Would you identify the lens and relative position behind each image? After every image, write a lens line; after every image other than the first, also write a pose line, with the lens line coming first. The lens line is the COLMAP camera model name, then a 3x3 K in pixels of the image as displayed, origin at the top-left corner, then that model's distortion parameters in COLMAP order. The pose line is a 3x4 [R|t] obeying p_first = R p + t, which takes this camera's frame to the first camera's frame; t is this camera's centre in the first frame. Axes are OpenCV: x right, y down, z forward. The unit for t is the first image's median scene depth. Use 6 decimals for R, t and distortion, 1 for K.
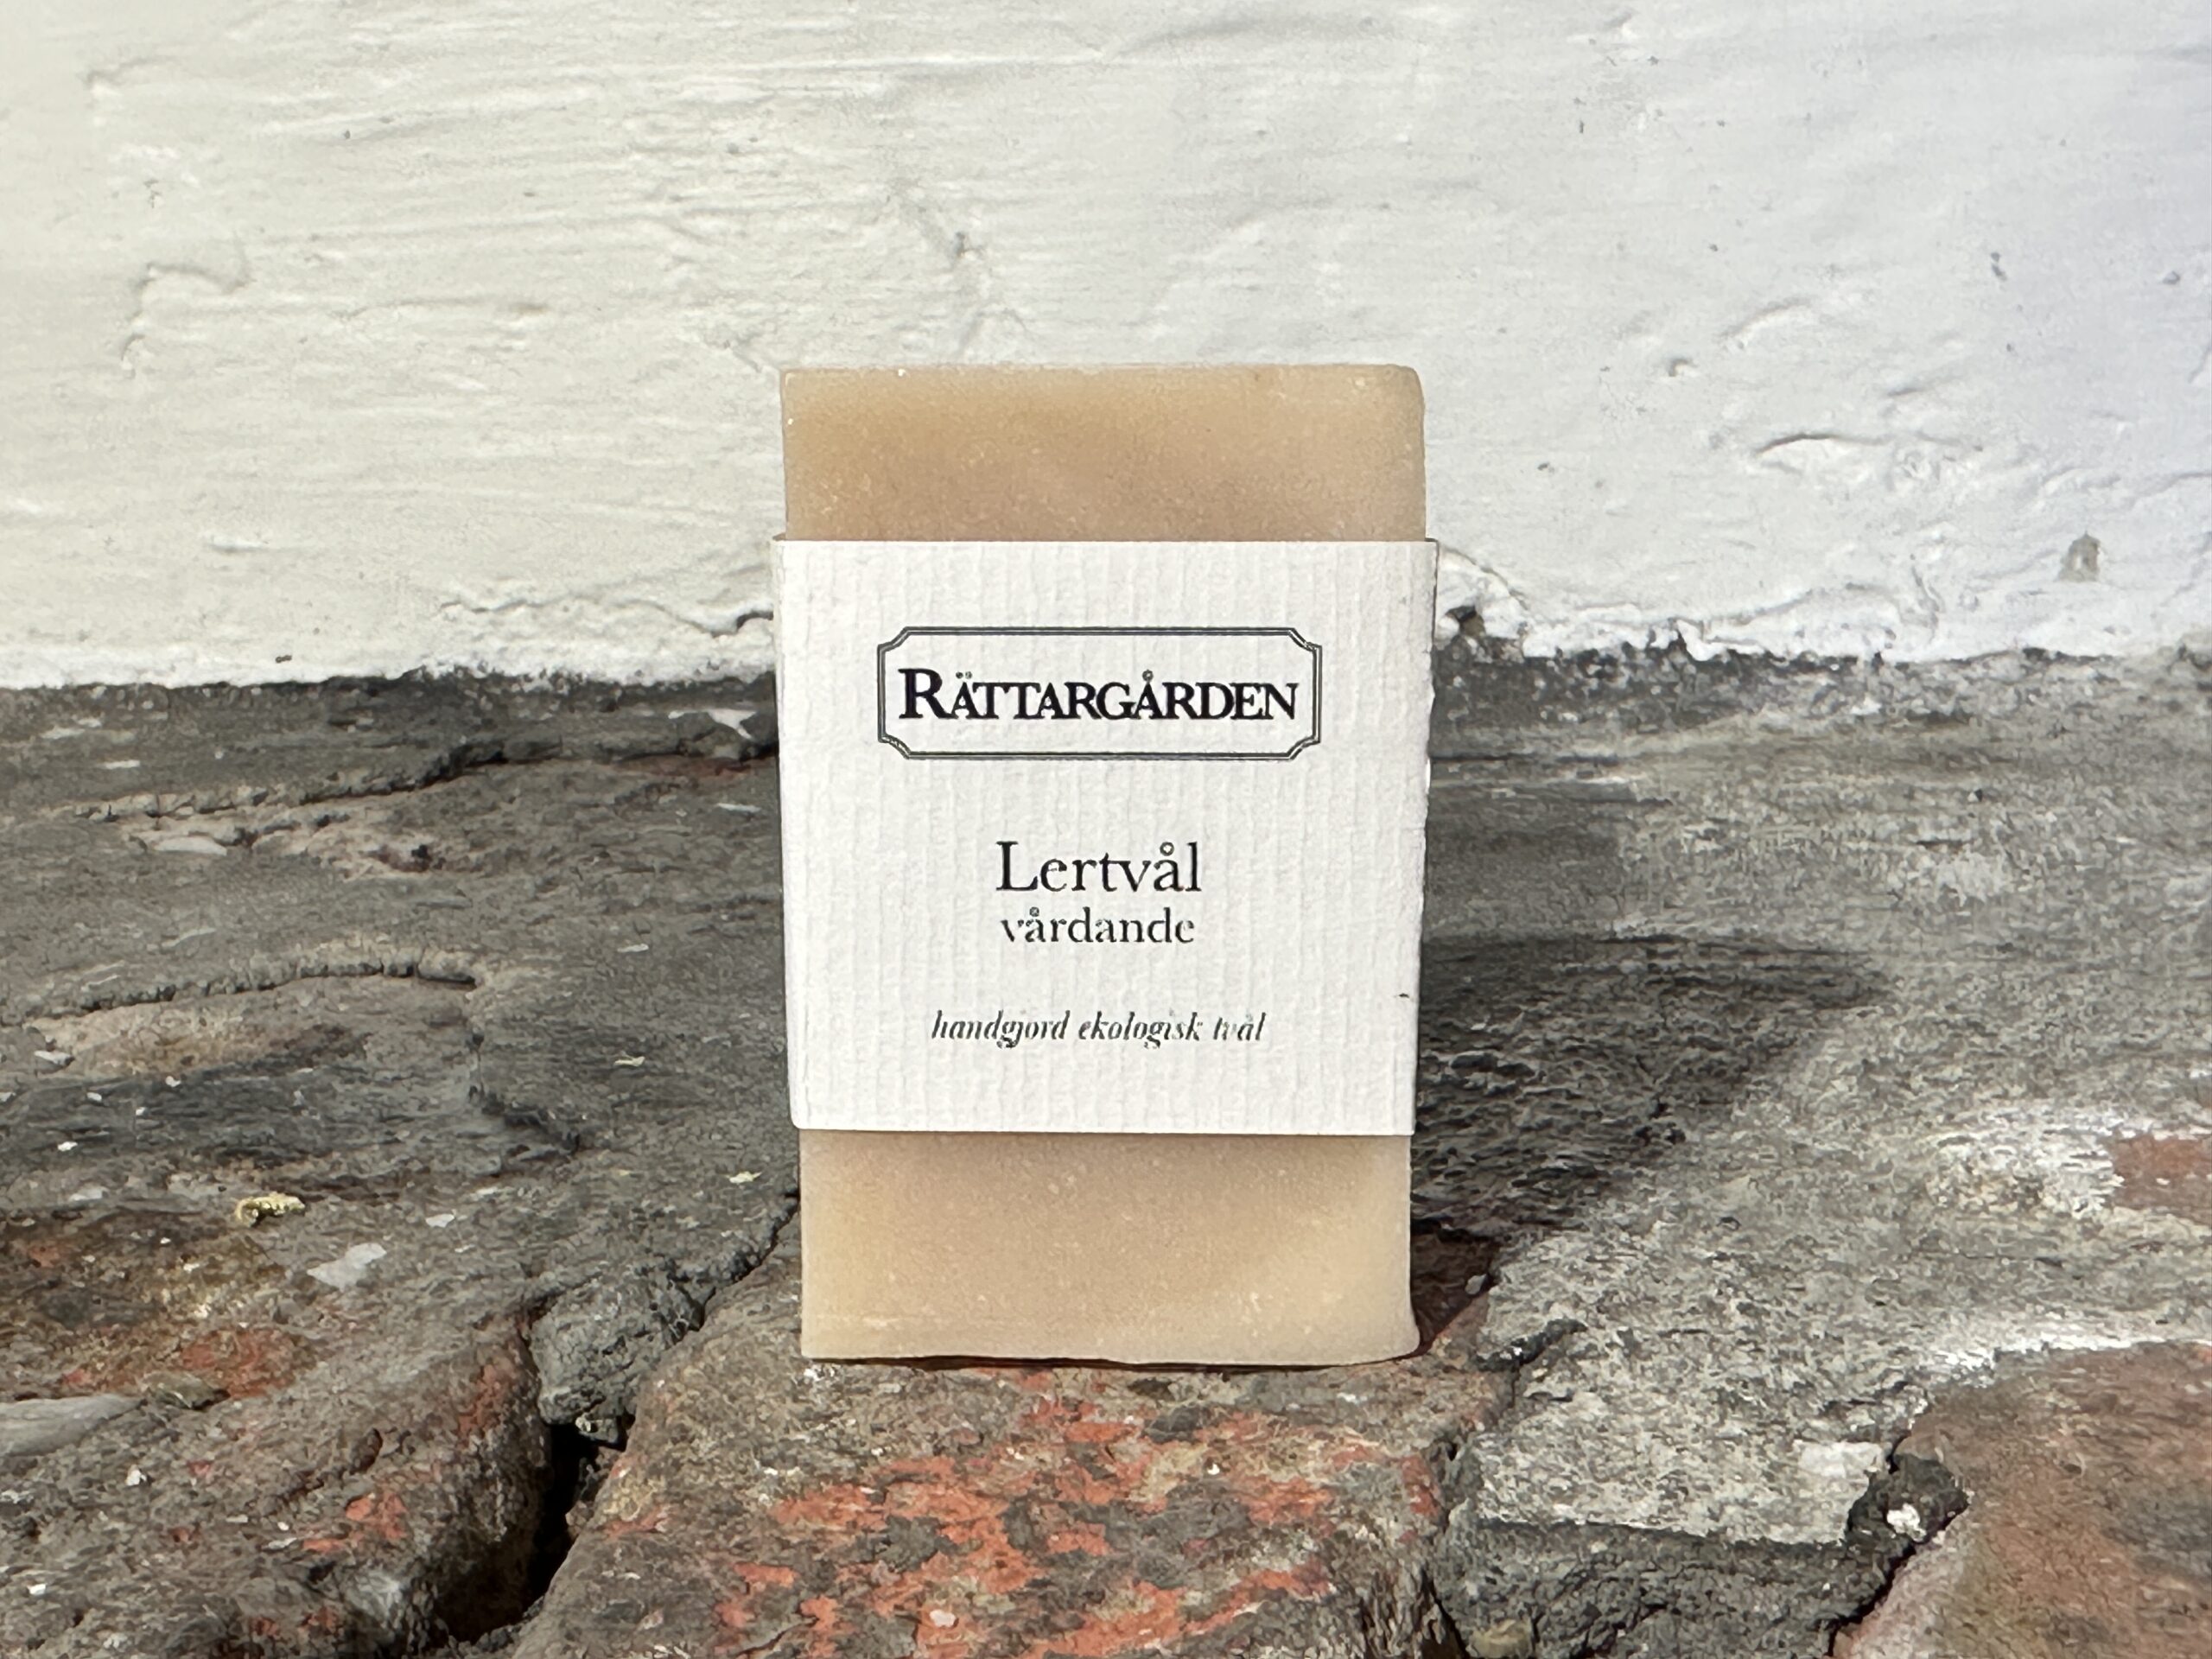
lens RADIAL K [[3185.1, 0, 1008.5], [0, 3185.1, 1003.2], [0, 0, 1]] dist [0.014909, -0.060334]
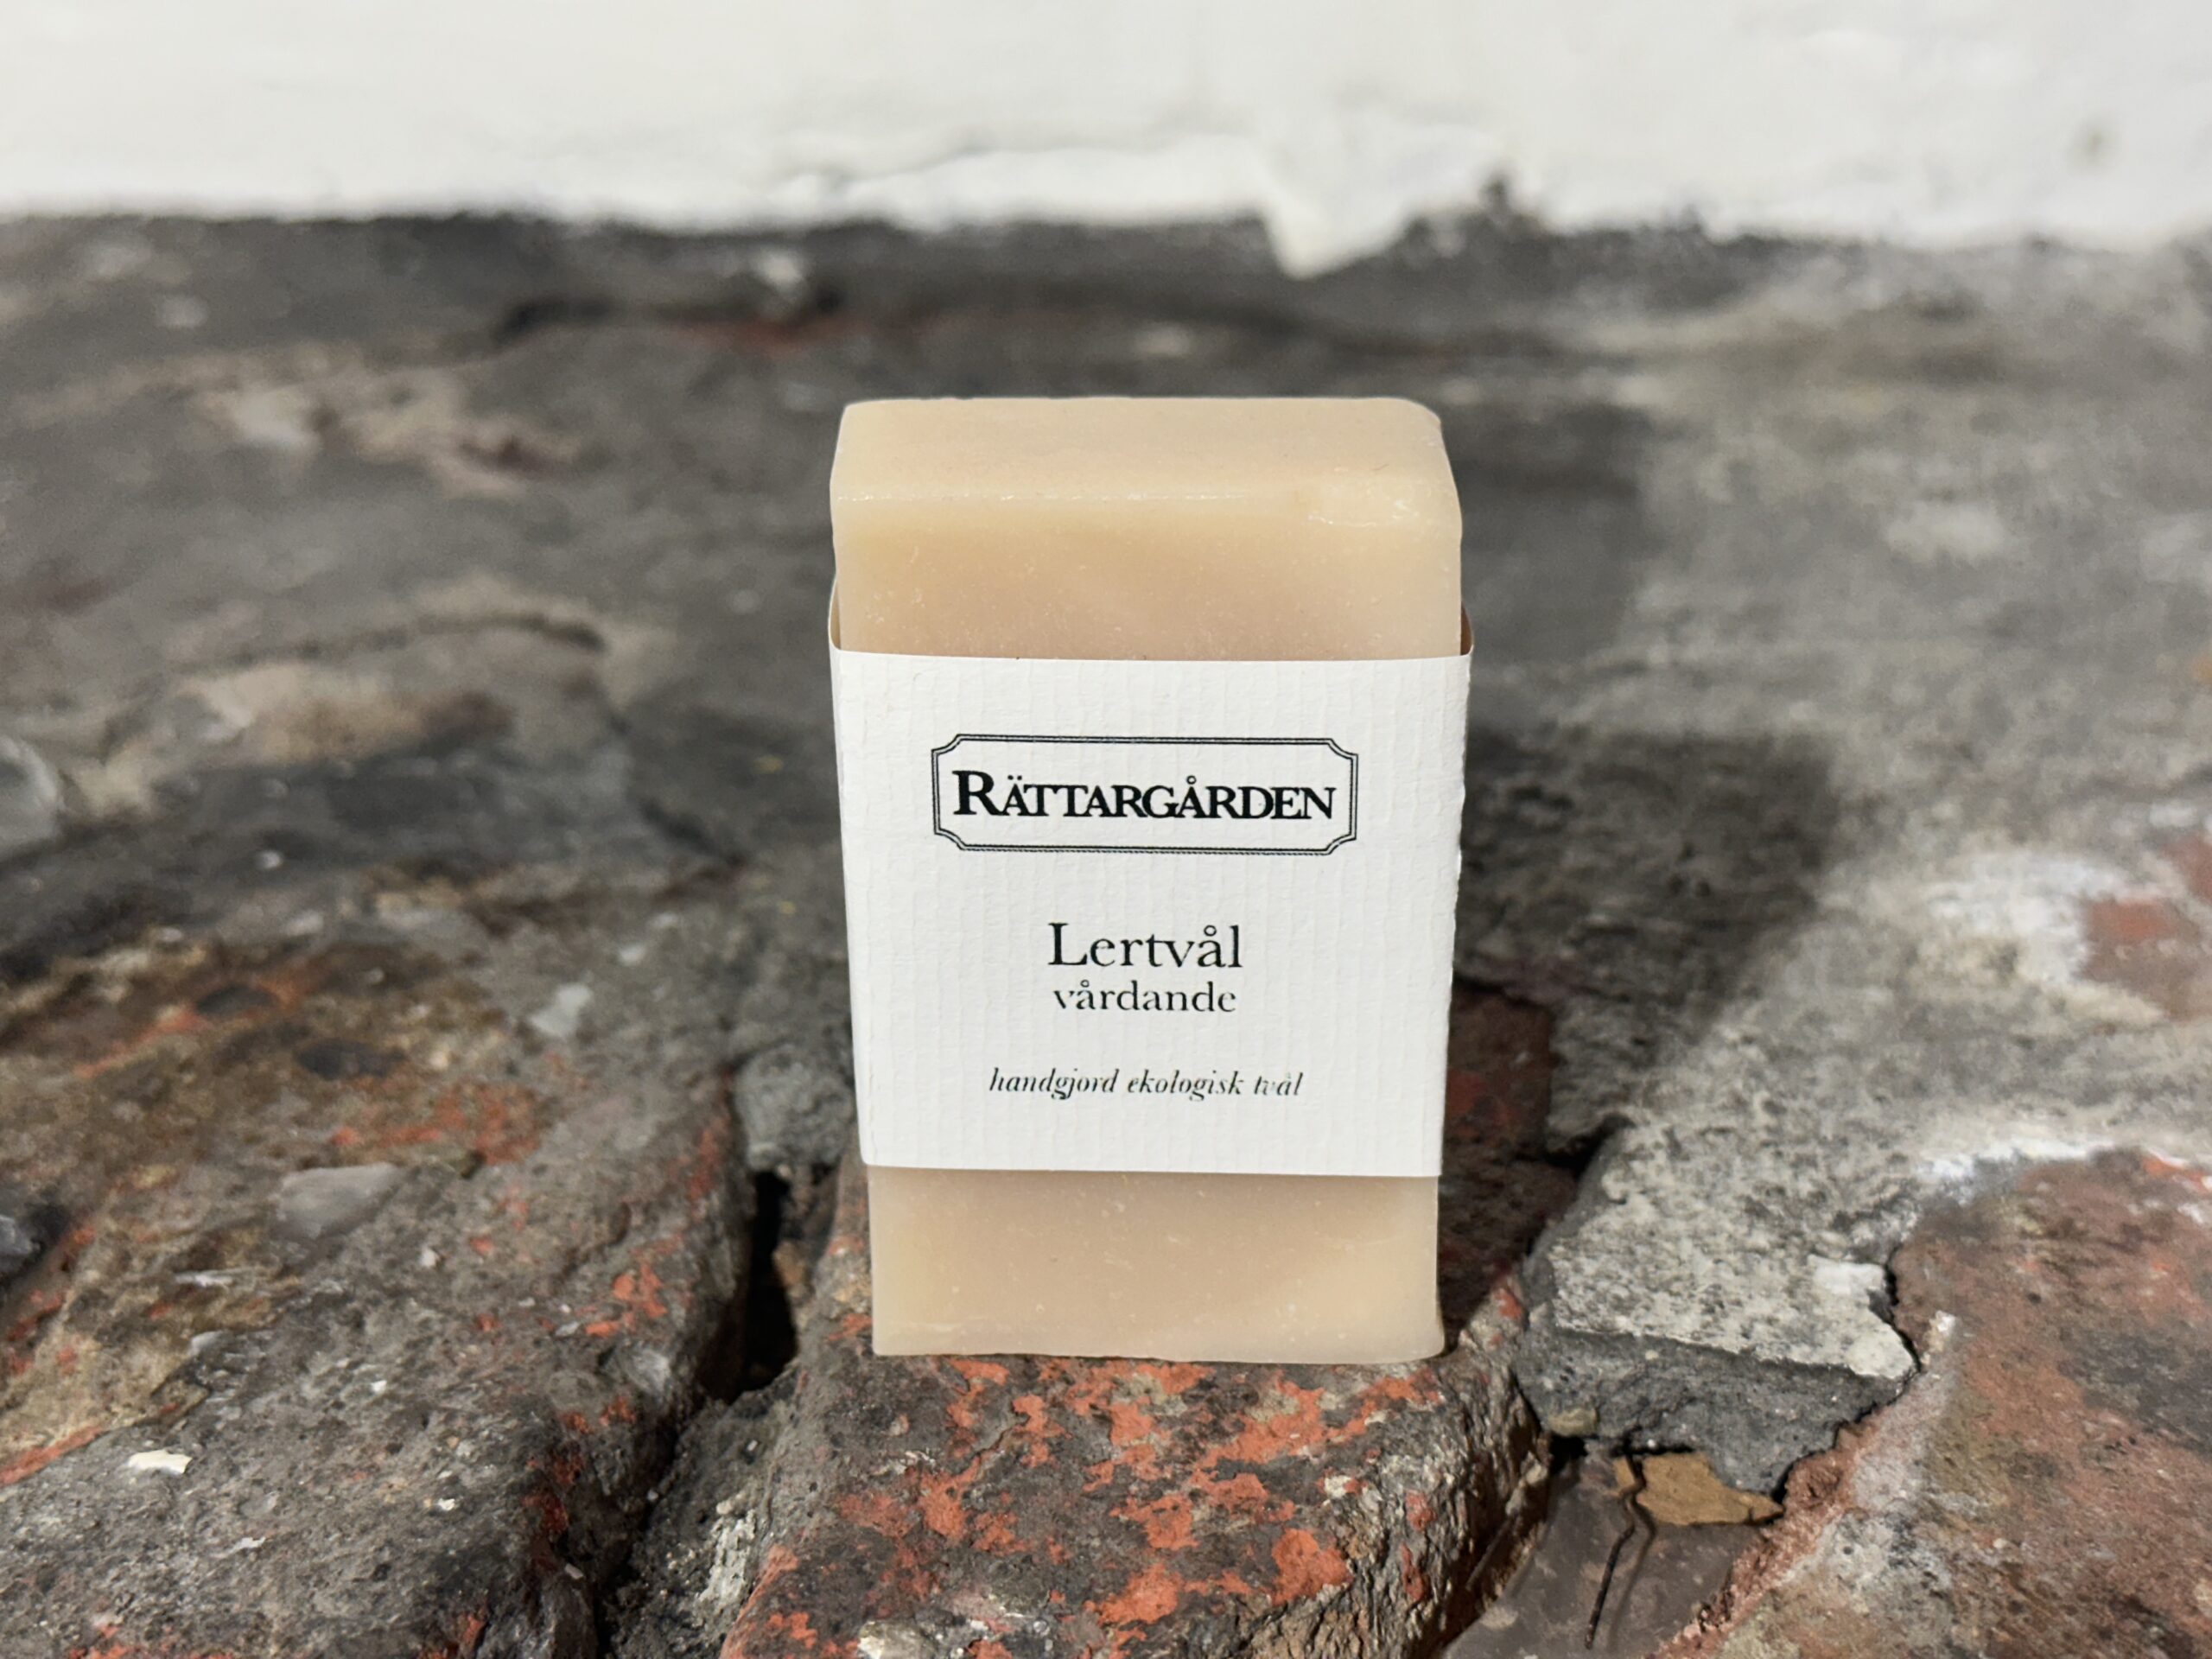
lens RADIAL K [[3286.9, 0, 1107.7], [0, 3286.9, 836.7], [0, 0, 1]] dist [0.226811, -0.677000]
pose [[0.998541, 0.004370, 0.053814, -0.089240], [-0.013876, 0.984011, 0.177564, -0.232926], [-0.052177, -0.178052, 0.982637, -0.208001]]
